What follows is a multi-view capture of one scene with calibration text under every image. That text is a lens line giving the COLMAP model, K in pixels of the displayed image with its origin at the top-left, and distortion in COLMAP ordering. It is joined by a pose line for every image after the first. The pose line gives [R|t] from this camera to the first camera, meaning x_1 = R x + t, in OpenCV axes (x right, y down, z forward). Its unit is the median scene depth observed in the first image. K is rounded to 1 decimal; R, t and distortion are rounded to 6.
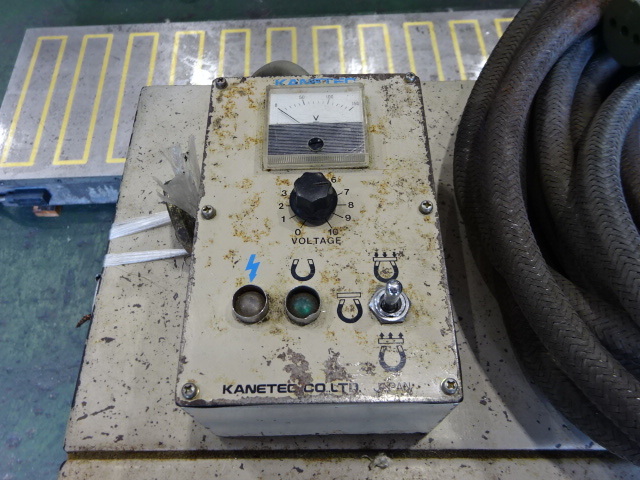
lens RADIAL K [[528.0, 0, 320.2], [0, 528.0, 240.3], [0, 0, 1]] dist [0.011747, -0.011894]
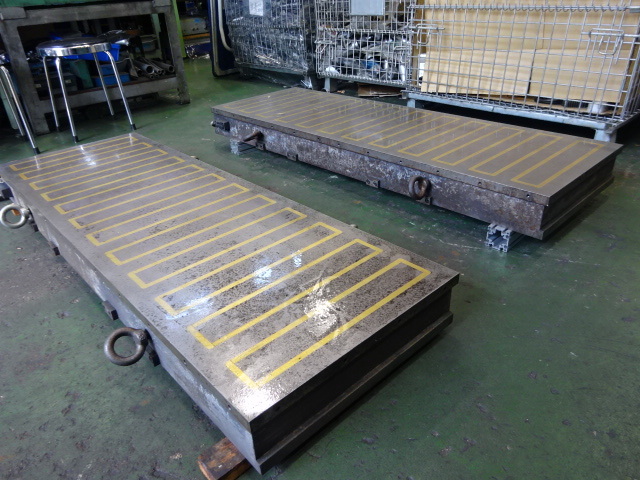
lens RADIAL K [[471.7, 0, 321.1], [0, 471.7, 239.4], [0, 0, 1]] dist [0.003760, -0.007288]
pose [[0.654046, 0.357813, -0.666479, 0.830527], [-0.647295, 0.720656, -0.248322, -0.206462], [0.391449, 0.593822, 0.702953, 0.482790]]
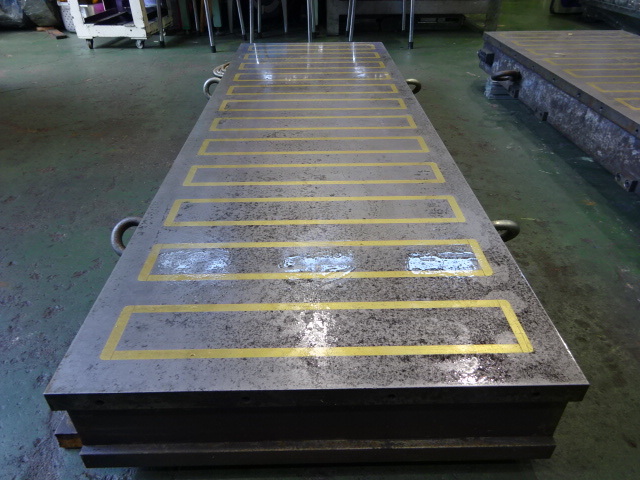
lens RADIAL K [[471.7, 0, 320.4], [0, 471.7, 241.5], [0, 0, 1]] dist [0.003760, -0.007288]
pose [[-0.016583, 0.573398, -0.819109, 0.735307], [-0.874988, 0.388121, 0.289409, -0.440867], [0.483860, 0.721510, 0.495280, 0.750275]]
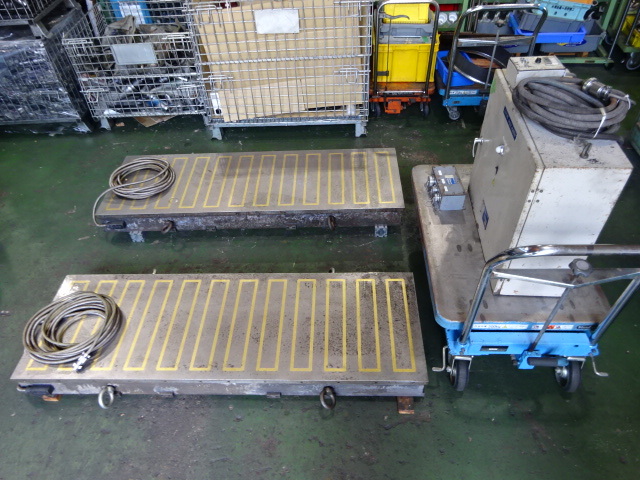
lens RADIAL K [[471.7, 0, 320.4], [0, 471.7, 237.3], [0, 0, 1]] dist [0.003760, -0.007288]
pose [[0.997060, 0.026497, -0.071897, 0.338356], [-0.046448, 0.955266, -0.292077, -0.132411], [0.060941, 0.294557, 0.953689, -0.384132]]
